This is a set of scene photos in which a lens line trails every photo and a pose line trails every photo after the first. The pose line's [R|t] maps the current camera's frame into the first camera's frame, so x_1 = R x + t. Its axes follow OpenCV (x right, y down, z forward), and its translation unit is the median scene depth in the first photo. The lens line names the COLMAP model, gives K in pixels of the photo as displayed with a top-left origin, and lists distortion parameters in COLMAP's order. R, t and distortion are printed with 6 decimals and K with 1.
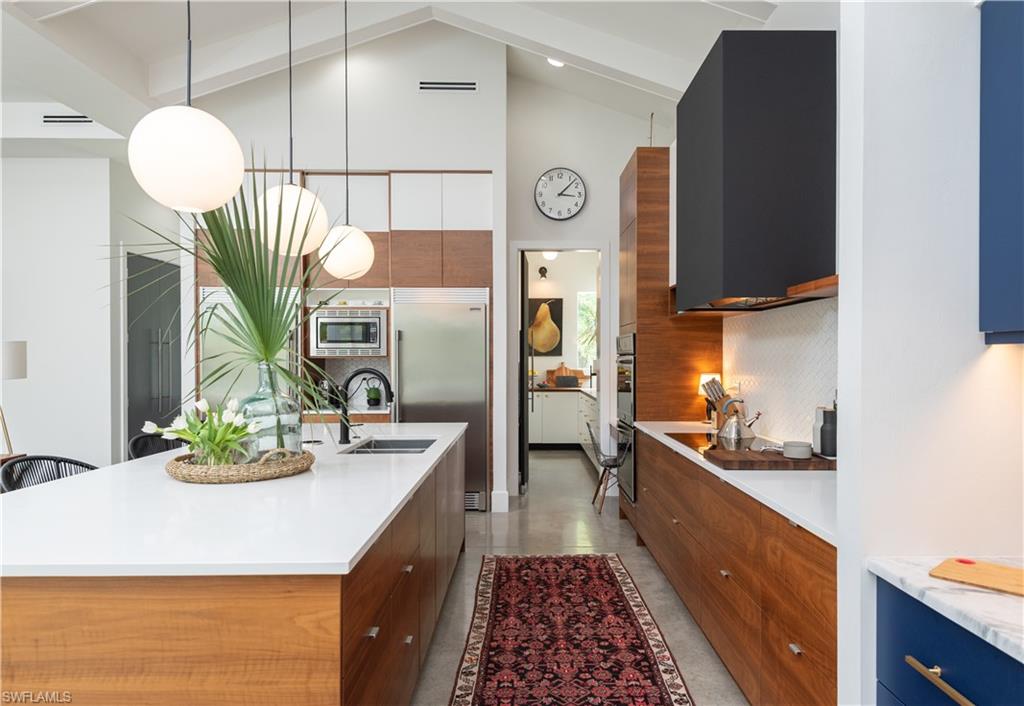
lens RADIAL K [[652.6, 0, 514.3], [0, 652.6, 363.9], [0, 0, 1]] dist [0.002853, 0.000553]
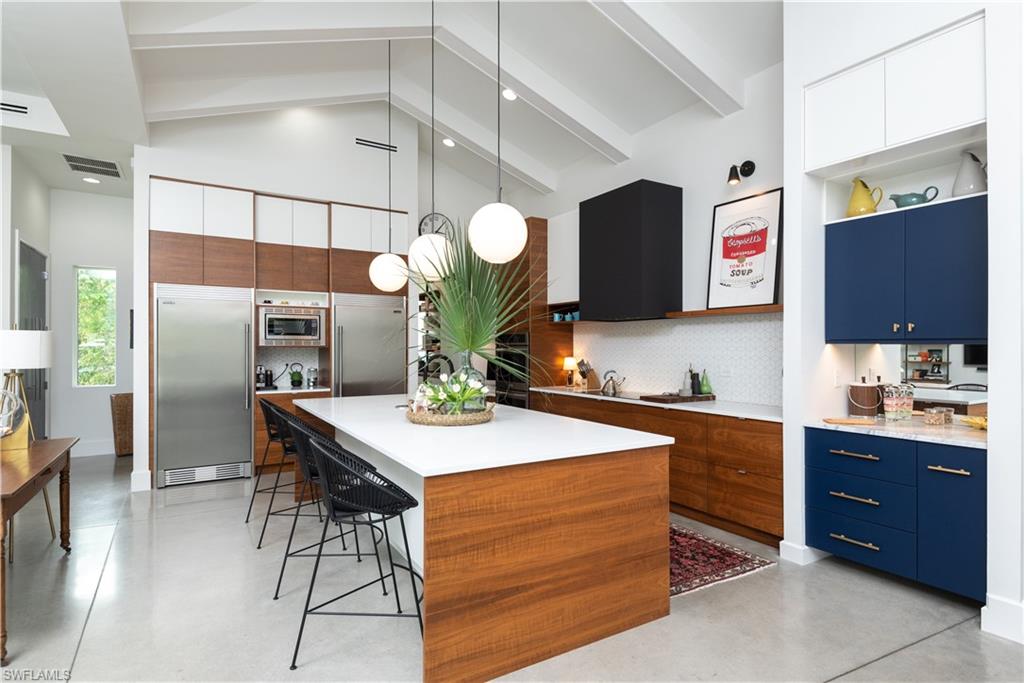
lens RADIAL K [[529.5, 0, 512.0], [0, 529.5, 341.5], [0, 0, 1]] dist [0.032207, -0.000021]
pose [[0.863814, 0.005689, 0.503779, -0.406983], [0.003802, 0.999834, -0.017810, -0.000844], [-0.503797, 0.017300, 0.863649, -0.079593]]
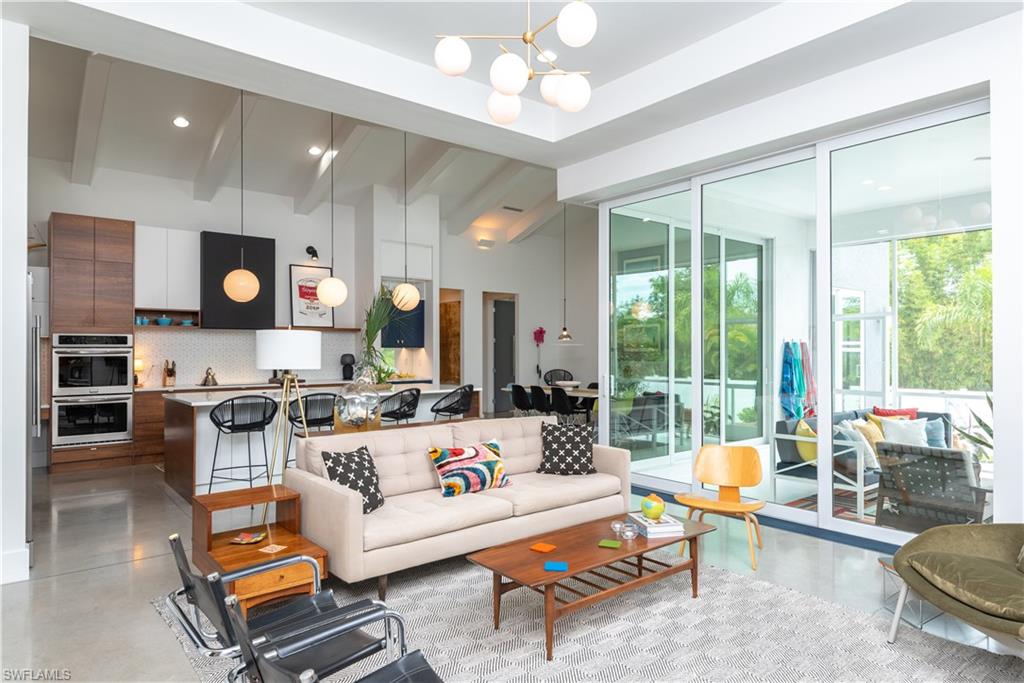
lens RADIAL K [[607.8, 0, 512.0], [0, 607.8, 341.5], [0, 0, 1]] dist [-0.004466, -0.000668]
pose [[-0.620913, 0.011746, 0.783792, -1.286185], [0.006778, 0.999931, -0.009616, -0.007116], [-0.783850, -0.000658, -0.620950, 0.983966]]
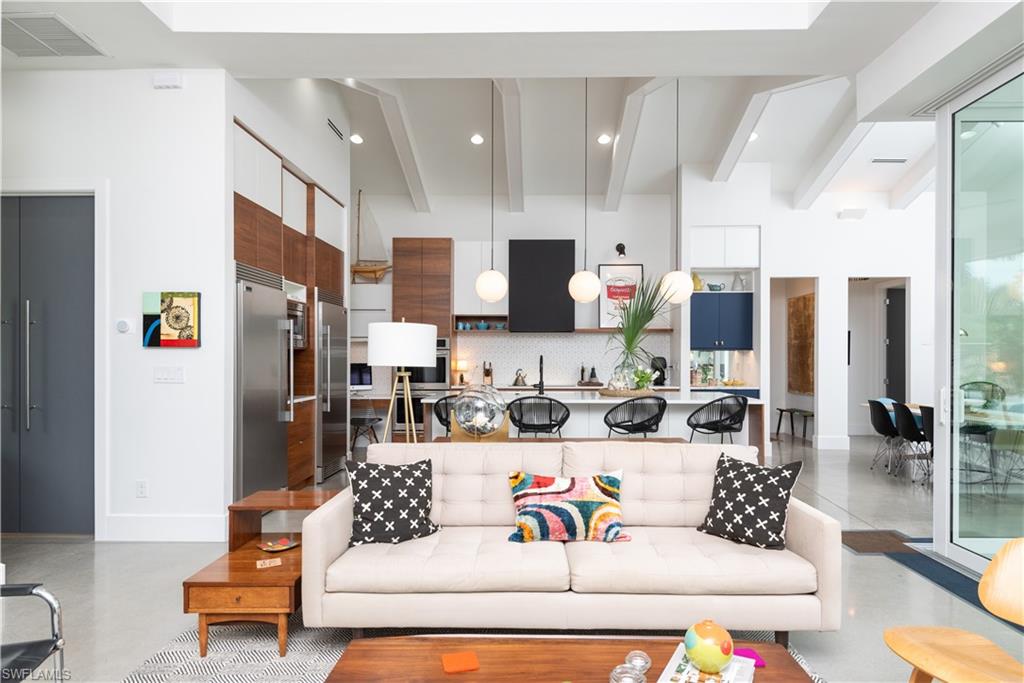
lens RADIAL K [[594.2, 0, 513.8], [0, 594.2, 356.9], [0, 0, 1]] dist [0.017050, -0.001641]
pose [[0.026982, -0.000234, 0.999636, -1.207530], [0.005198, 0.999986, 0.000094, 0.005771], [-0.999622, 0.005193, 0.026983, 0.638717]]
